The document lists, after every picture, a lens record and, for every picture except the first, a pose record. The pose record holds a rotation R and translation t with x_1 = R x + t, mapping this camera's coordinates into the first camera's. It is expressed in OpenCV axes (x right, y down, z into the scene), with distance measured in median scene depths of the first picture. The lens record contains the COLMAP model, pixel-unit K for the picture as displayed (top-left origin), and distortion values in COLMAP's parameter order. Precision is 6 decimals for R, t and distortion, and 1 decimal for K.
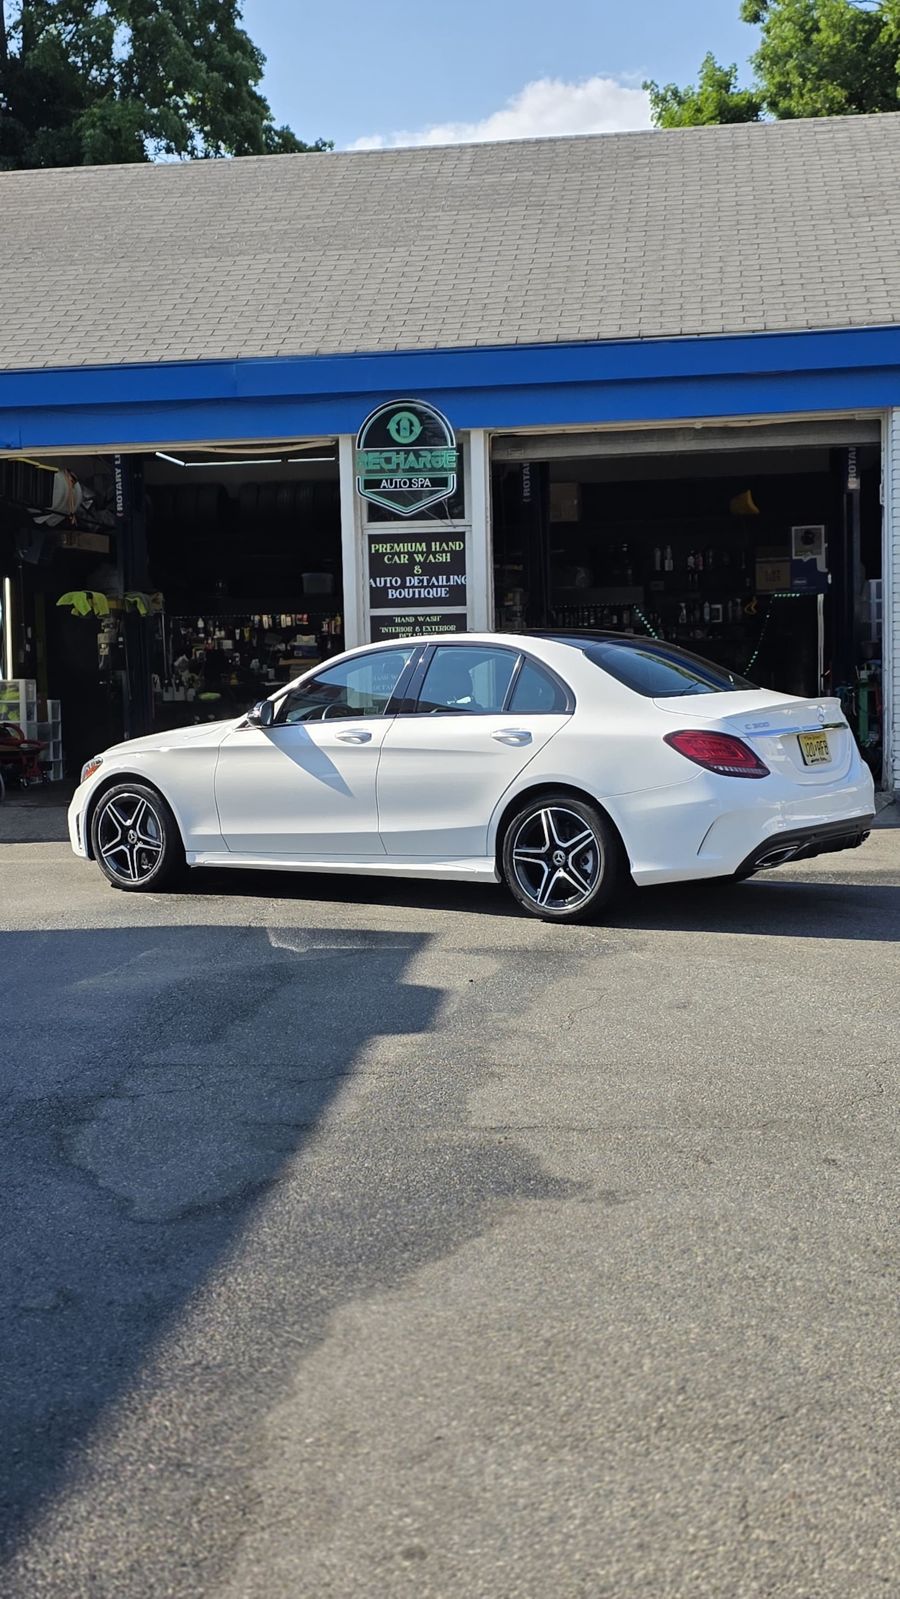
lens RADIAL K [[1980.2, 0, 448.2], [0, 1980.2, 852.9], [0, 0, 1]] dist [0.015784, 0.752795]
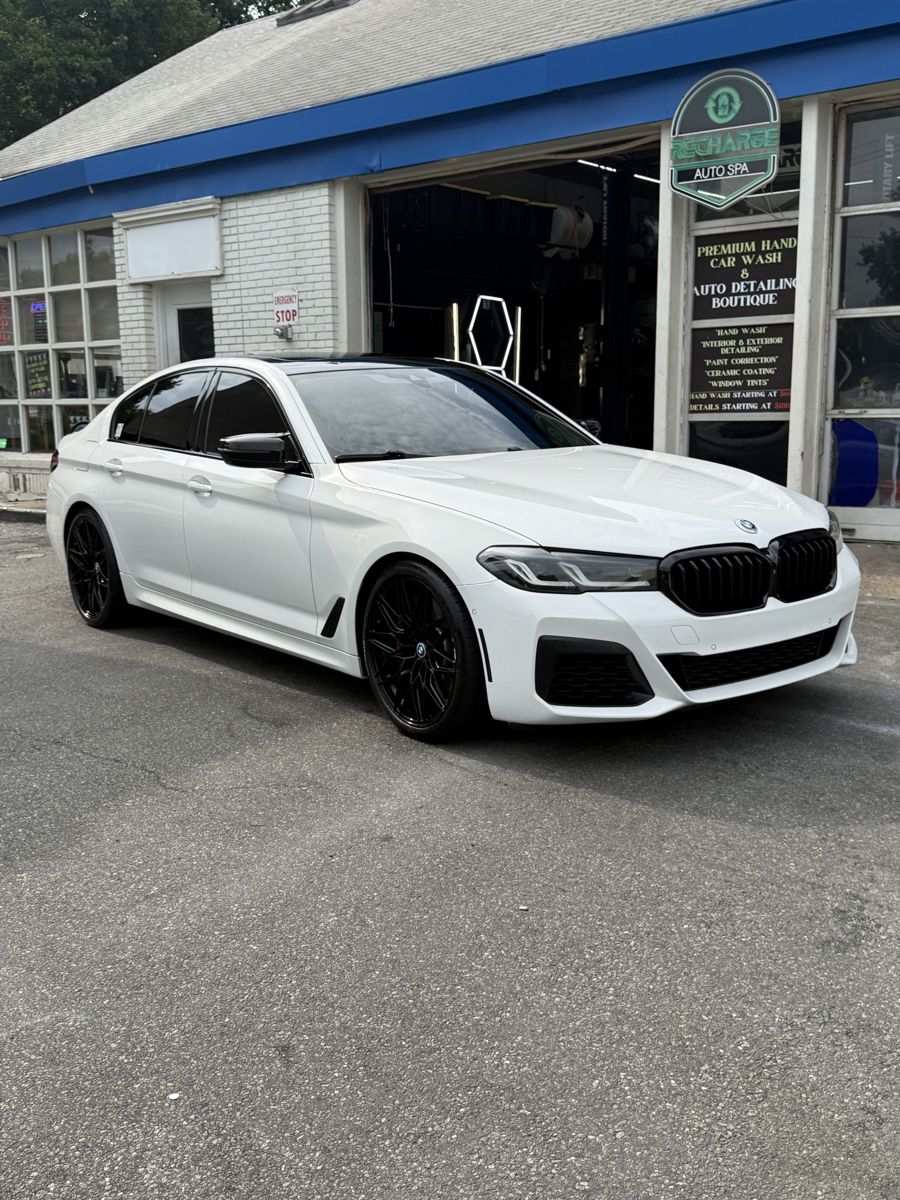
lens RADIAL K [[1201.7, 0, 444.5], [0, 1201.7, 603.8], [0, 0, 1]] dist [0.231653, -0.584619]
pose [[0.853896, 0.097533, -0.511223, 0.164250], [-0.051277, 0.993270, 0.103852, -0.046513], [0.517912, -0.062465, 0.853150, 0.454405]]
